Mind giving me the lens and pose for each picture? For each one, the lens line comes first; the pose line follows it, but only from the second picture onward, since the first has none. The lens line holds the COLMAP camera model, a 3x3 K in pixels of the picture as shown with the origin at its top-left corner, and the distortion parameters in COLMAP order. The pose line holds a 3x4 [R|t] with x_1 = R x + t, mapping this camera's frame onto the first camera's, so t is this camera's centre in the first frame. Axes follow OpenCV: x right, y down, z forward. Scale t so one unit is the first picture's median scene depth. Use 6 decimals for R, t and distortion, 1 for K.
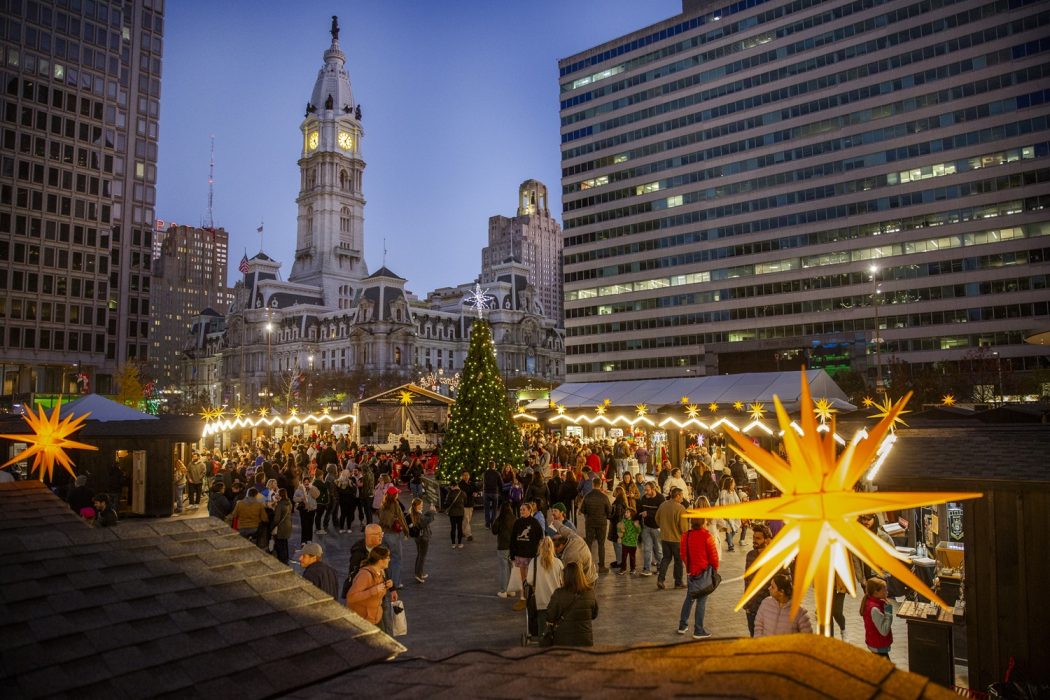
lens RADIAL K [[736.9, 0, 525.4], [0, 736.9, 348.9], [0, 0, 1]] dist [-0.043313, -0.000373]
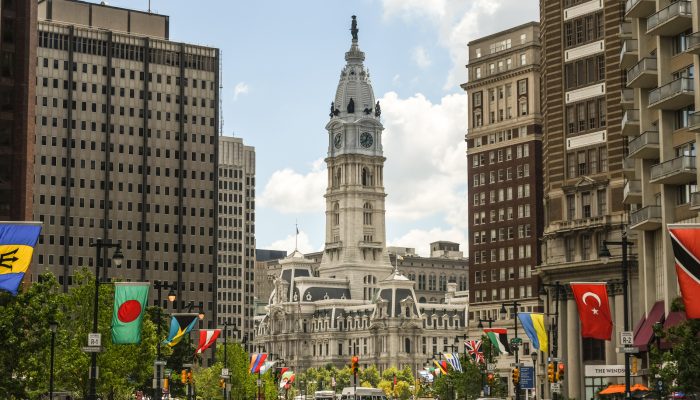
lens RADIAL K [[1412.9, 0, 350.0], [0, 1412.9, 200.4], [0, 0, 1]] dist [-0.112350, 0.000000]
pose [[0.959469, -0.033297, -0.279841, 0.350724], [0.021176, 0.998706, -0.046227, -0.109896], [0.281018, 0.038428, 0.958933, -1.129132]]
